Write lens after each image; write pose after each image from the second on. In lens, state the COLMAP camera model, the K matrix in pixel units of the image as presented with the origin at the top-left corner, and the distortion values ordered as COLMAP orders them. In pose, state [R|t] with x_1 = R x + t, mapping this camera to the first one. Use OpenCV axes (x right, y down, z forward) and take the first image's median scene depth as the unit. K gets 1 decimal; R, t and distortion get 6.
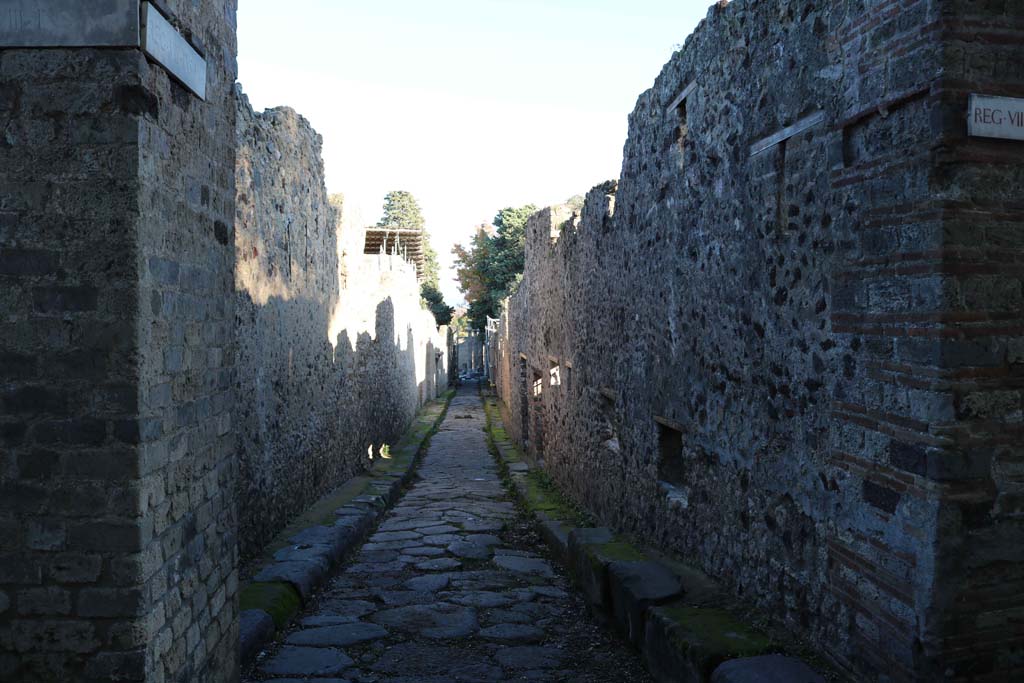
lens RADIAL K [[814.7, 0, 512.0], [0, 814.7, 341.5], [0, 0, 1]] dist [-0.122382, 0.000409]
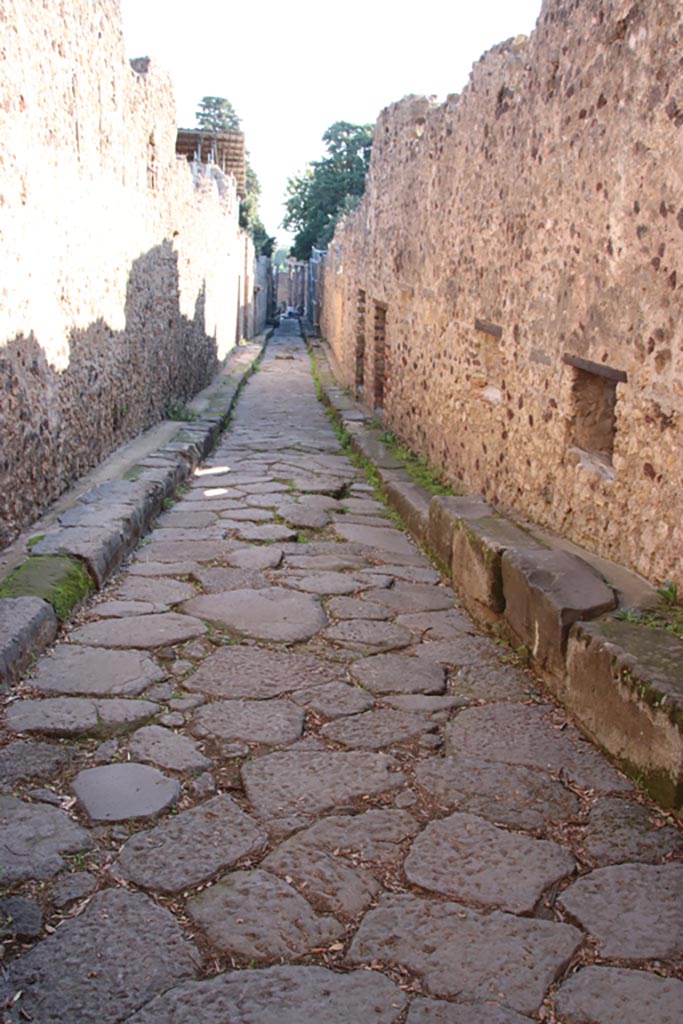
lens RADIAL K [[852.7, 0, 341.5], [0, 852.7, 512.0], [0, 0, 1]] dist [-0.157073, 0.182907]
pose [[0.998936, 0.040901, 0.021315, -0.032805], [-0.045069, 0.963834, 0.262663, 0.026525], [-0.009800, -0.263344, 0.964652, 0.165825]]
